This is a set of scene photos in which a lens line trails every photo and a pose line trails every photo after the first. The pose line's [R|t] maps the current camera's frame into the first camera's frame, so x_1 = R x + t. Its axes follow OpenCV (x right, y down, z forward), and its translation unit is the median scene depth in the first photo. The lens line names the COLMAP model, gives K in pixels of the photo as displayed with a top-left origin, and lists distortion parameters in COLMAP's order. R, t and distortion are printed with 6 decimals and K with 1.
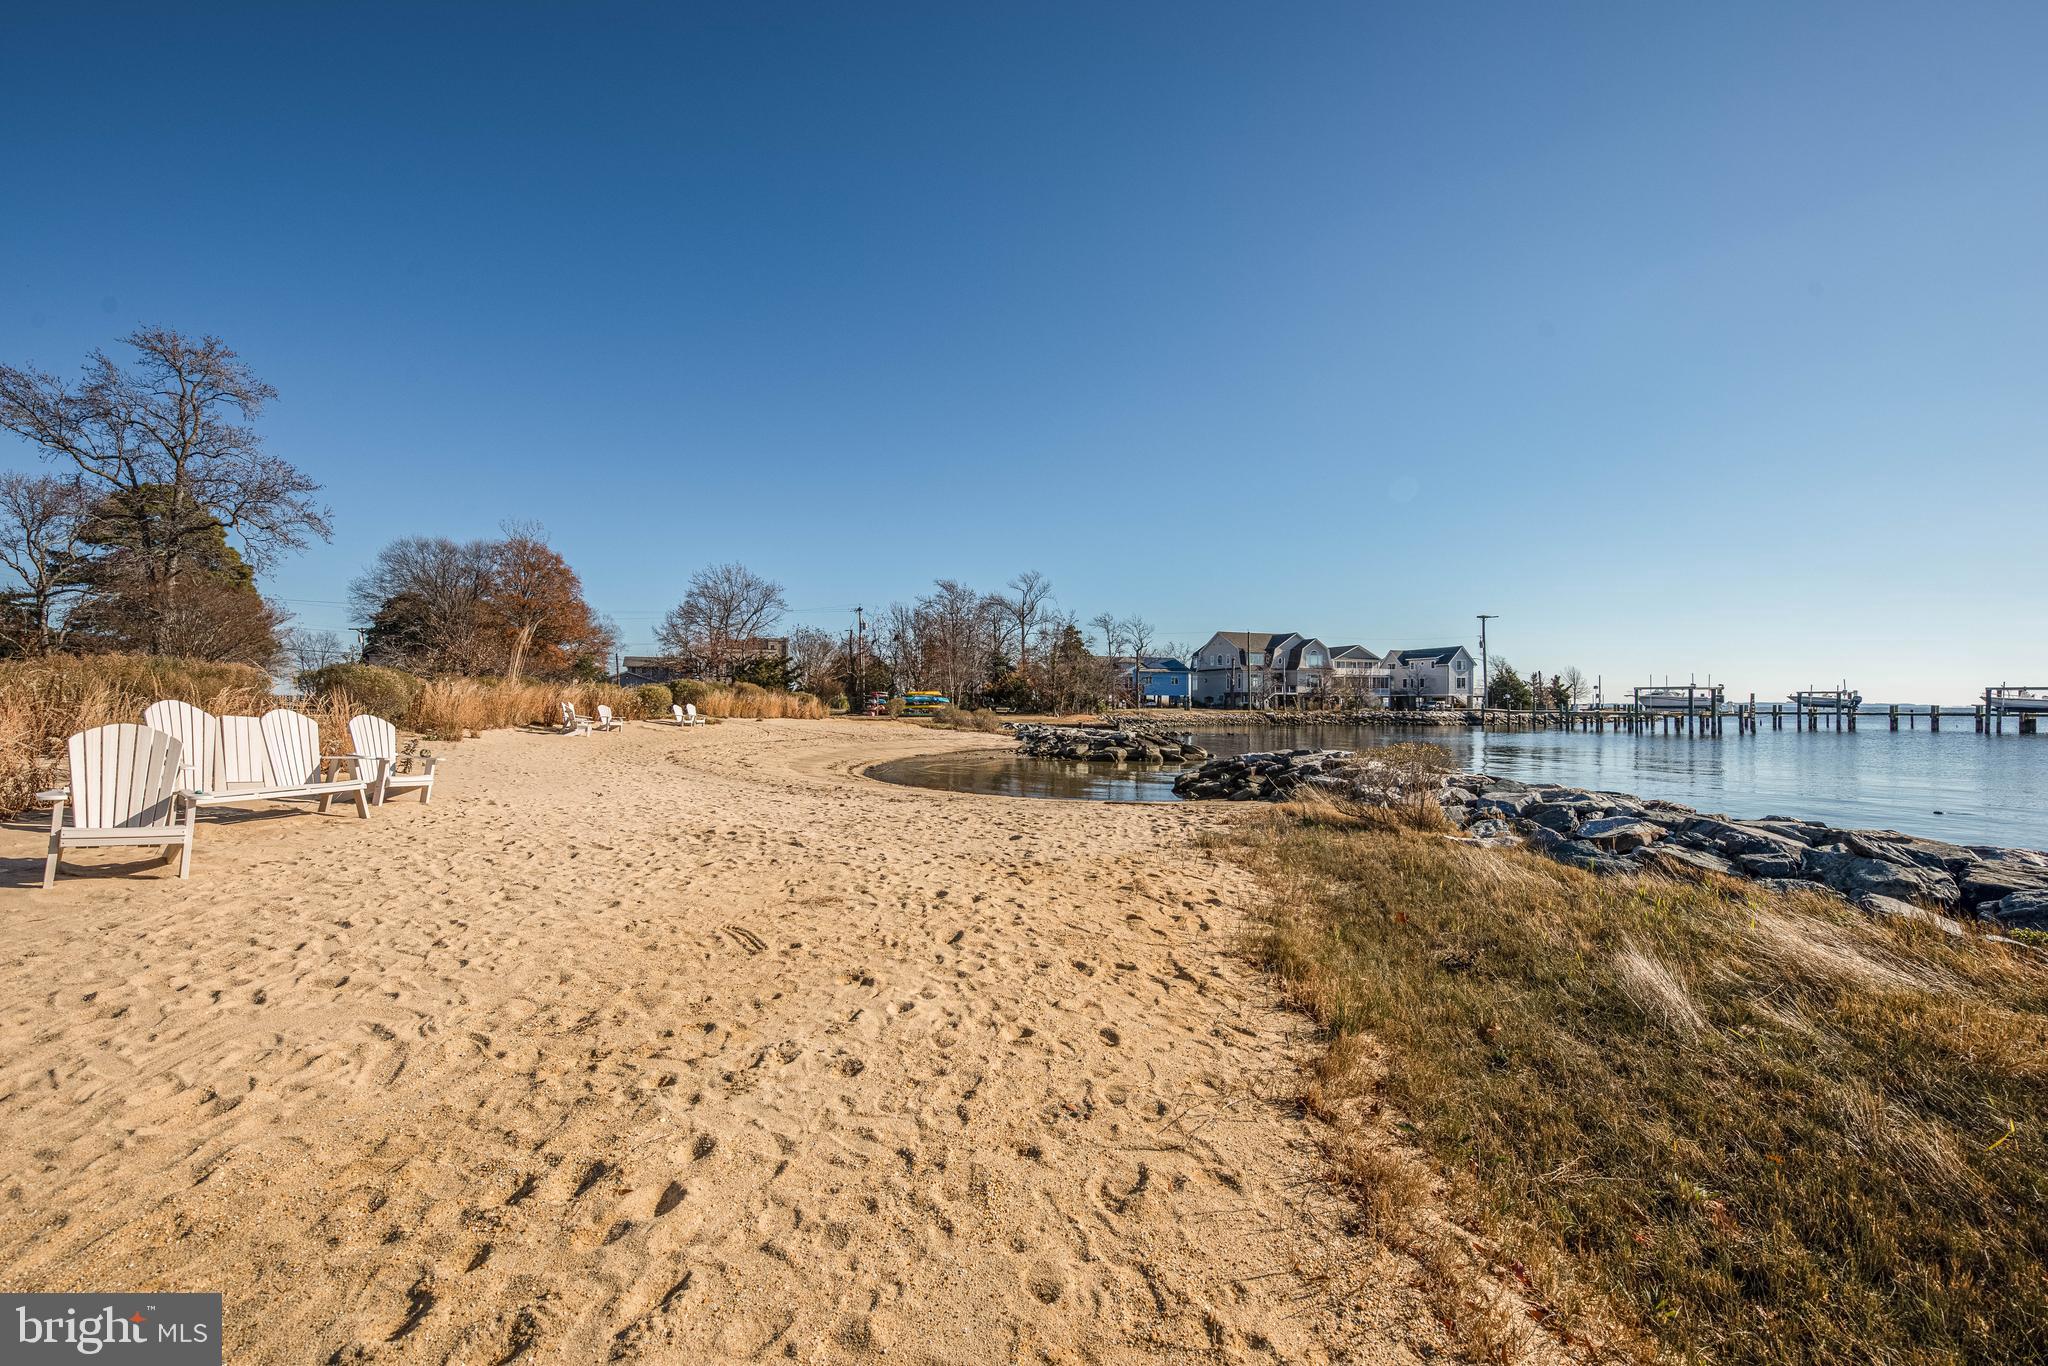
lens RADIAL K [[801.8, 0, 1024.0], [0, 801.8, 683.0], [0, 0, 1]] dist [-0.036539, -0.000086]
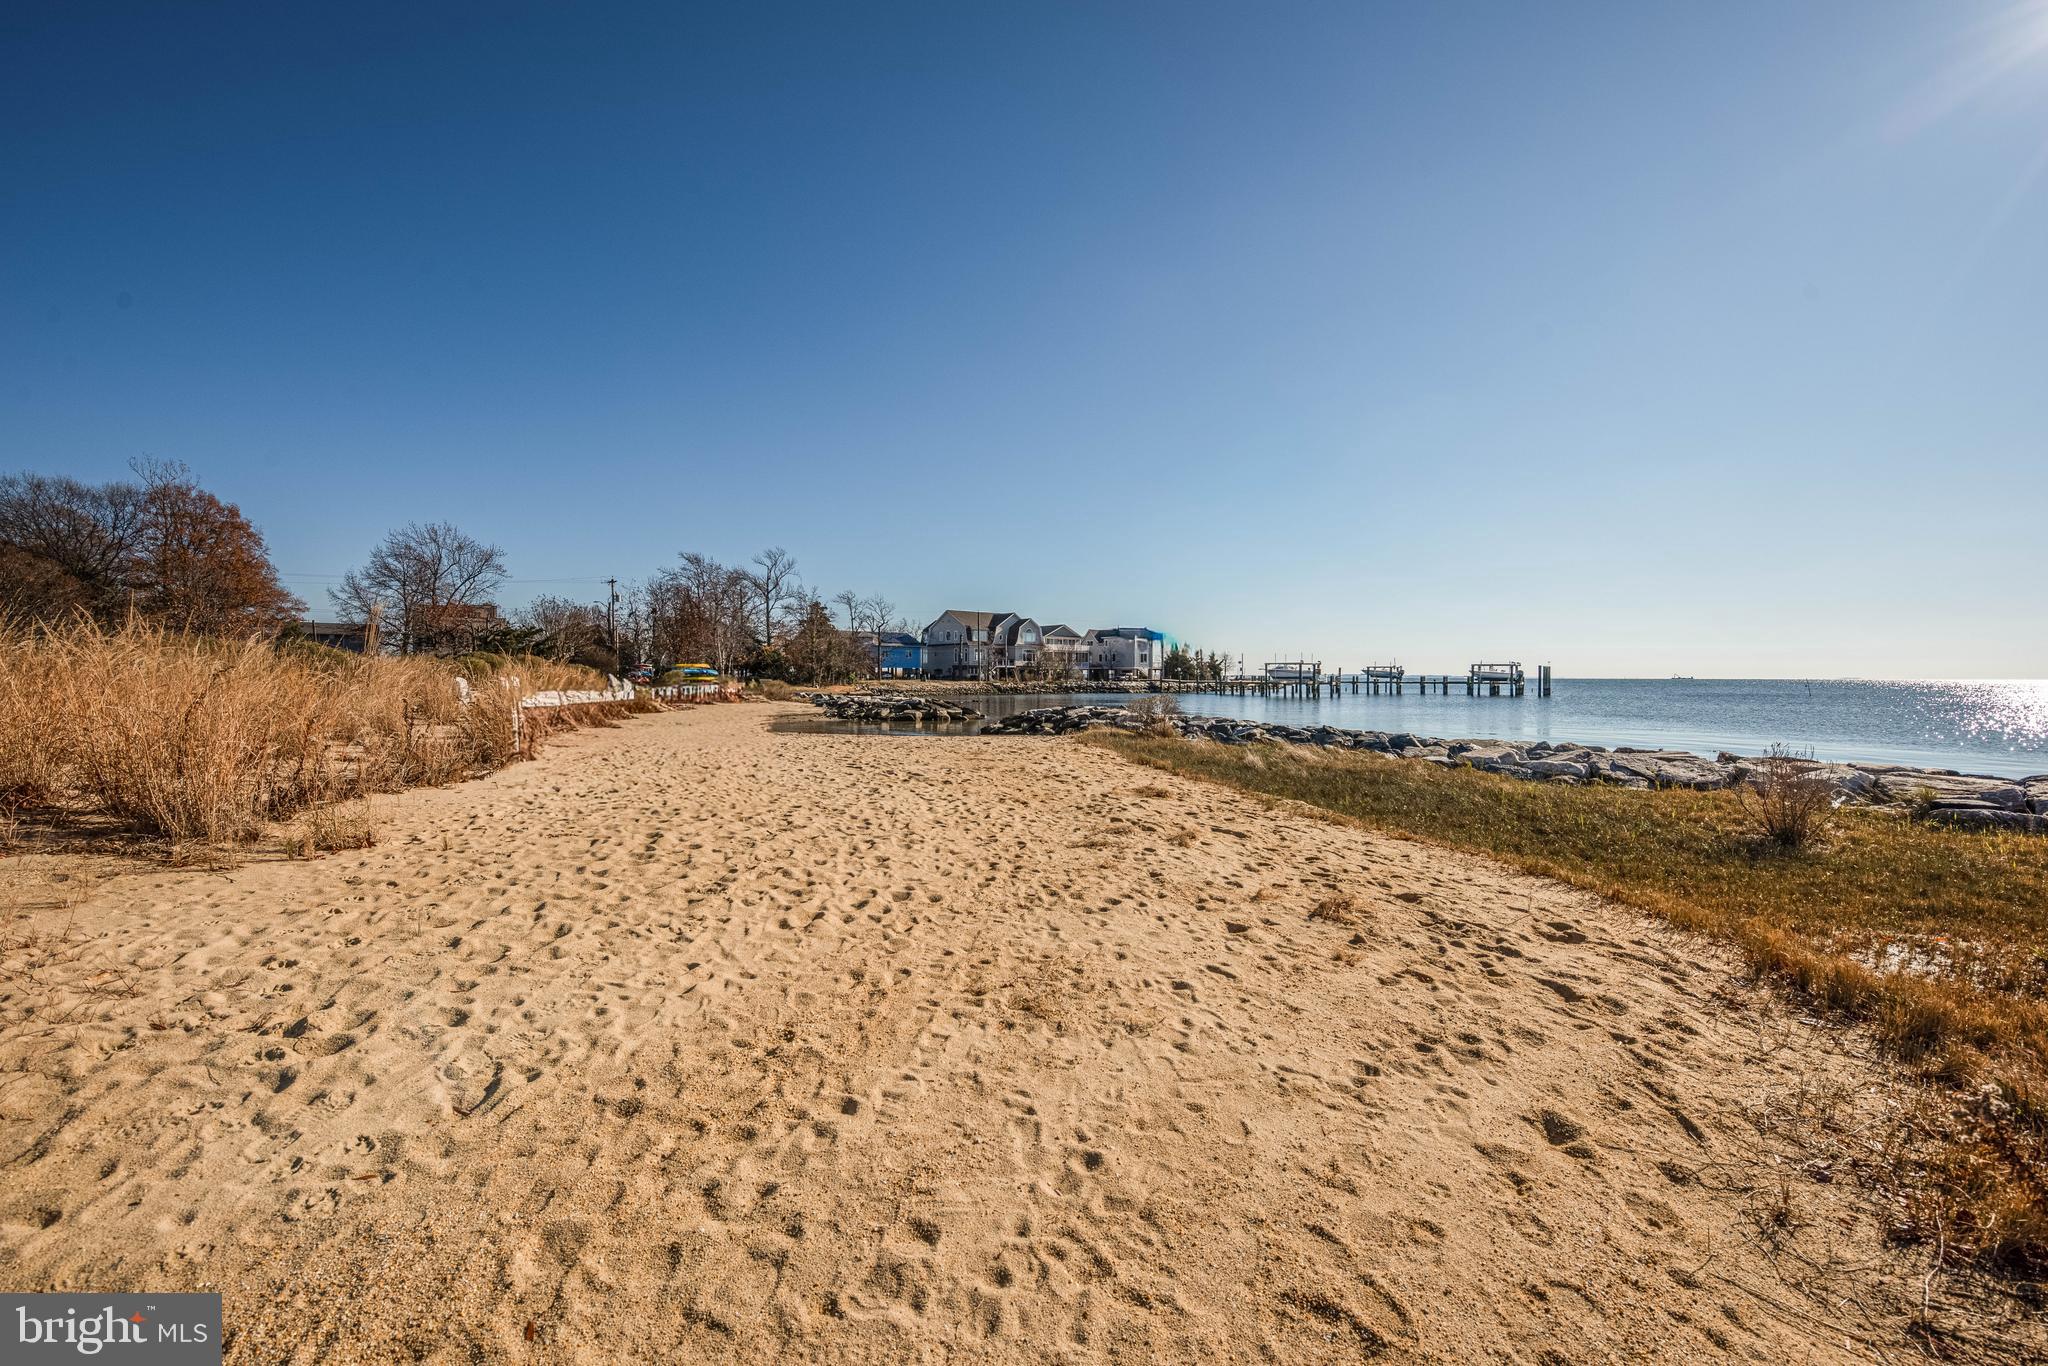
lens RADIAL K [[801.8, 0, 1024.0], [0, 801.8, 683.0], [0, 0, 1]] dist [-0.036539, -0.000086]
pose [[0.934141, -0.005323, 0.356863, -0.066594], [-0.007279, 0.999397, 0.033959, -0.002420], [-0.356829, -0.034320, 0.933539, -0.091687]]
